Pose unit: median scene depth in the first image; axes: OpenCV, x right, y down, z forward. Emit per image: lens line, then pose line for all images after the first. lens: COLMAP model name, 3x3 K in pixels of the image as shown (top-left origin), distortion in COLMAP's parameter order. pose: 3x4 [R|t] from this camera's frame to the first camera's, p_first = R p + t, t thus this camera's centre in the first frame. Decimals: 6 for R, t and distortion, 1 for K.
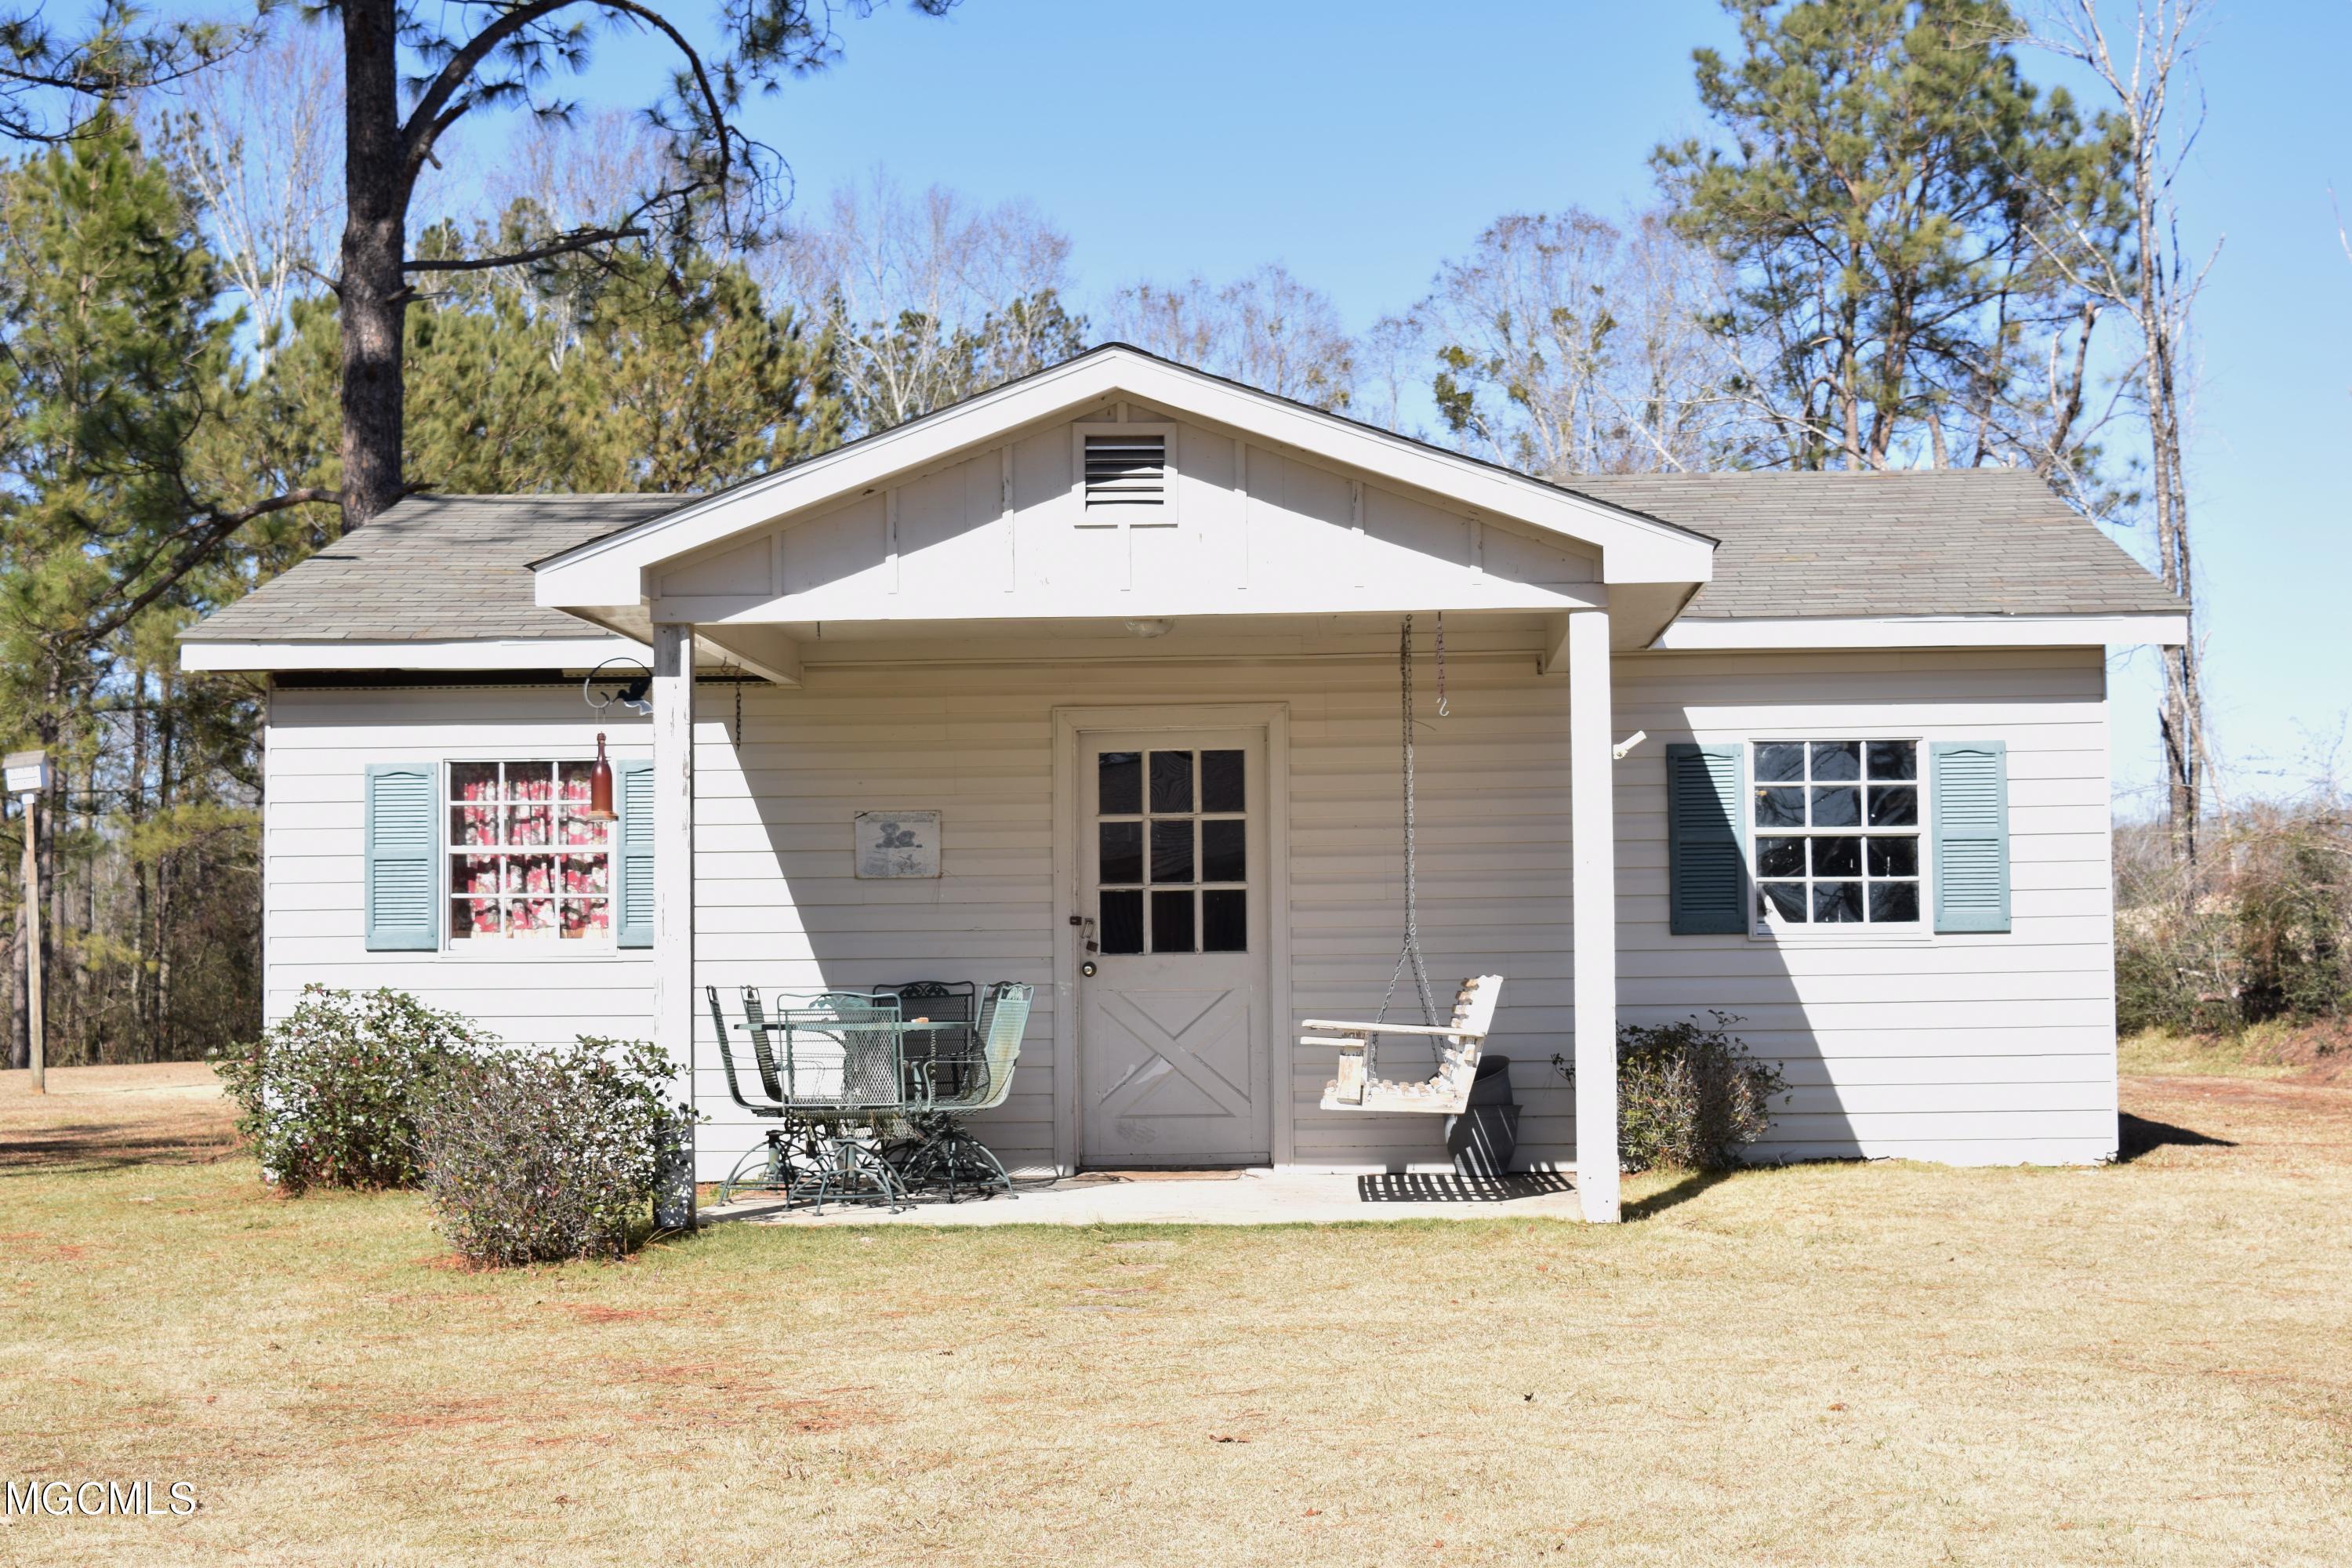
lens RADIAL K [[3548.0, 0, 1162.1], [0, 3548.0, 777.4], [0, 0, 1]] dist [-0.030166, 0.000000]
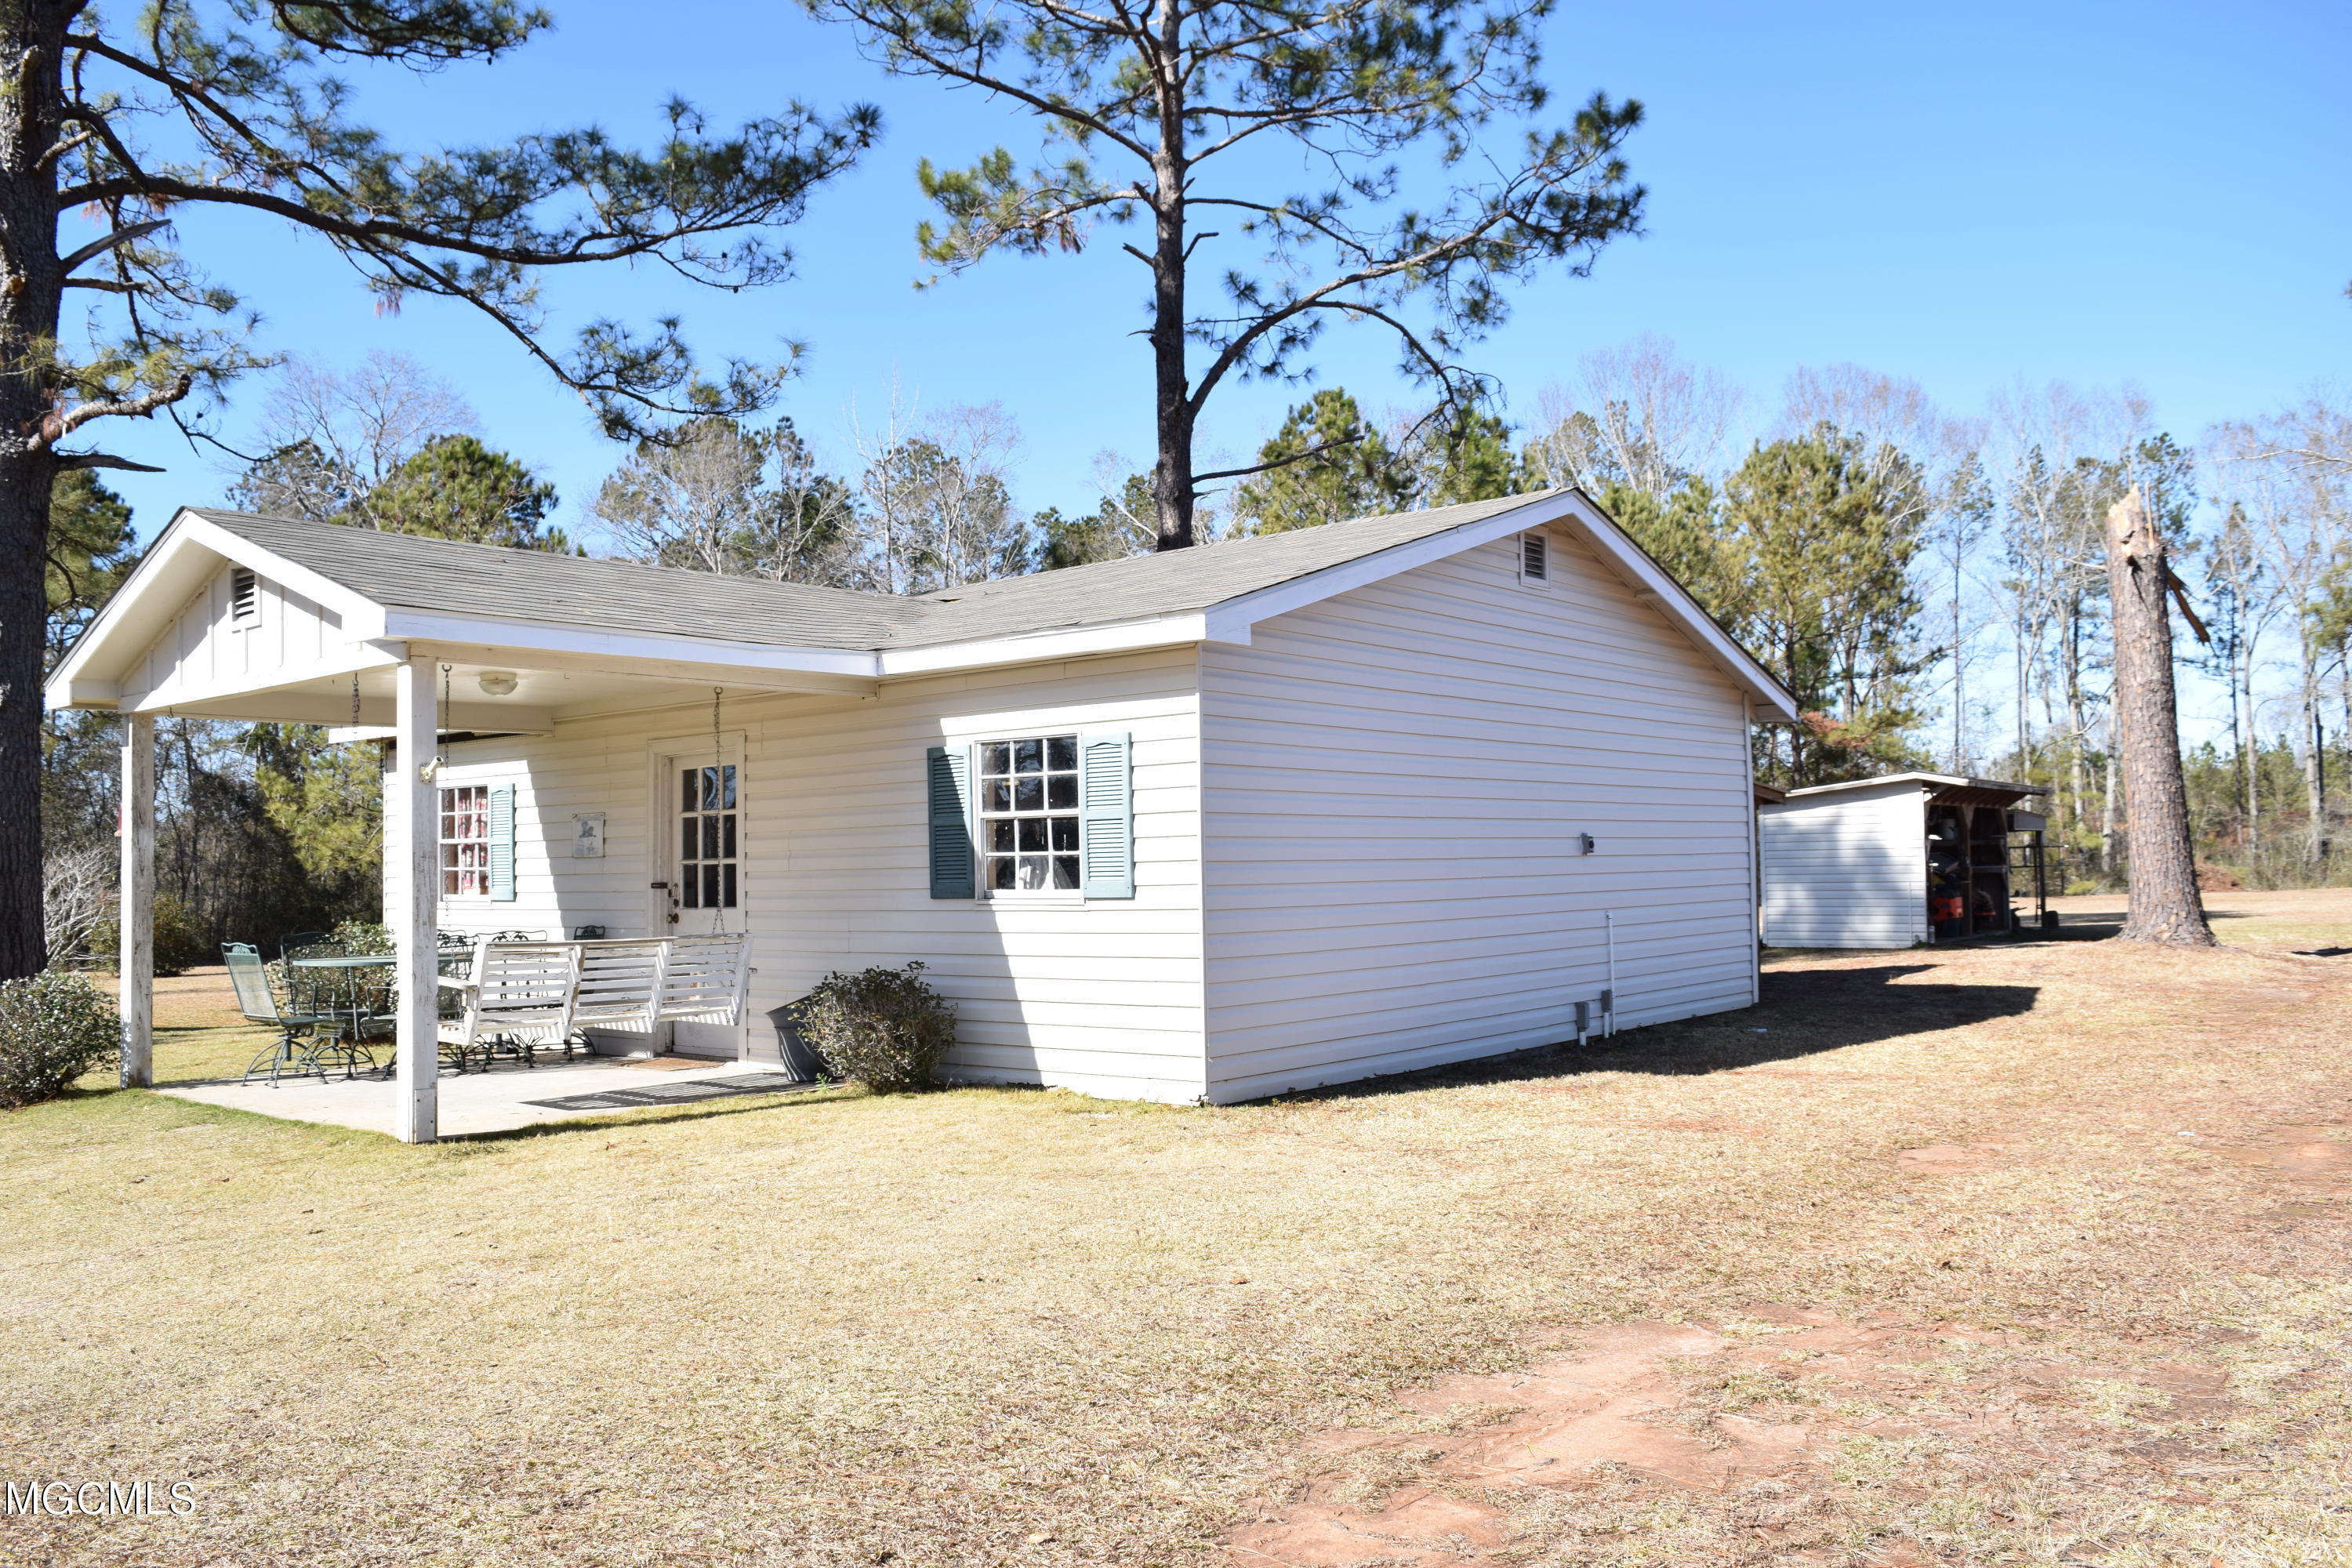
lens RADIAL K [[1826.2, 0, 1155.2], [0, 1826.2, 780.4], [0, 0, 1]] dist [-0.098890, 0.026076]
pose [[0.804145, -0.032525, -0.593542, 0.593959], [0.041464, 0.999139, 0.001425, 0.004460], [0.592985, -0.025756, 0.804802, 0.523889]]
